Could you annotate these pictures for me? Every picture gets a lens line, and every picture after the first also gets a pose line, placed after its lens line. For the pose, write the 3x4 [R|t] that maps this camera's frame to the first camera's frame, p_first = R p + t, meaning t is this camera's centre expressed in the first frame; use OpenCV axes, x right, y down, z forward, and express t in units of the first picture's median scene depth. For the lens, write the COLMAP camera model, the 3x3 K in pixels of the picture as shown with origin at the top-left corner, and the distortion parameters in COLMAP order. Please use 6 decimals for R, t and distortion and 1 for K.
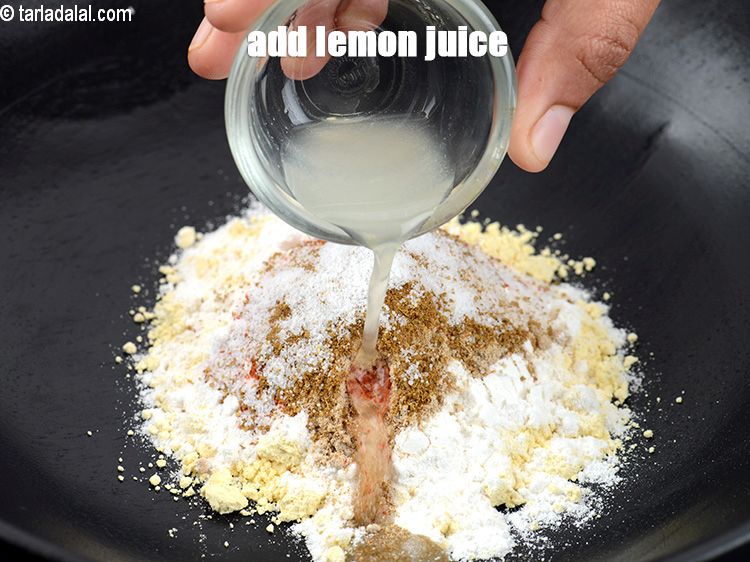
lens RADIAL K [[3664.6, 0, 375.0], [0, 3664.6, 281.0], [0, 0, 1]] dist [-0.075543, -0.627309]
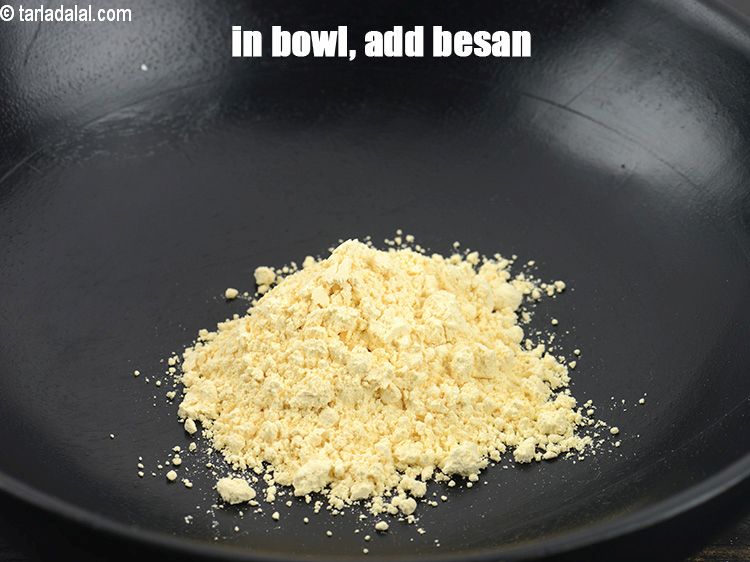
lens RADIAL K [[3664.6, 0, 375.0], [0, 3664.6, 281.0], [0, 0, 1]] dist [-0.075543, -0.627309]
pose [[0.999919, -0.011995, 0.004207, -0.002233], [0.012209, 0.998412, -0.054987, 0.055915], [-0.003540, 0.055034, 0.998478, -0.111710]]
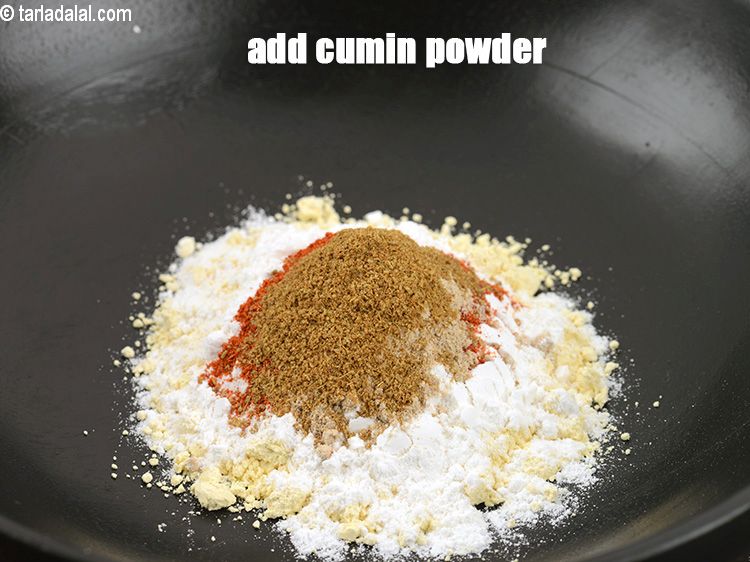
lens RADIAL K [[3664.6, 0, 375.0], [0, 3664.6, 281.0], [0, 0, 1]] dist [-0.075543, -0.627309]
pose [[0.999448, 0.004488, -0.032903, 0.037353], [-0.005050, 0.999842, -0.017020, 0.015623], [0.032821, 0.017177, 0.999314, -0.034346]]
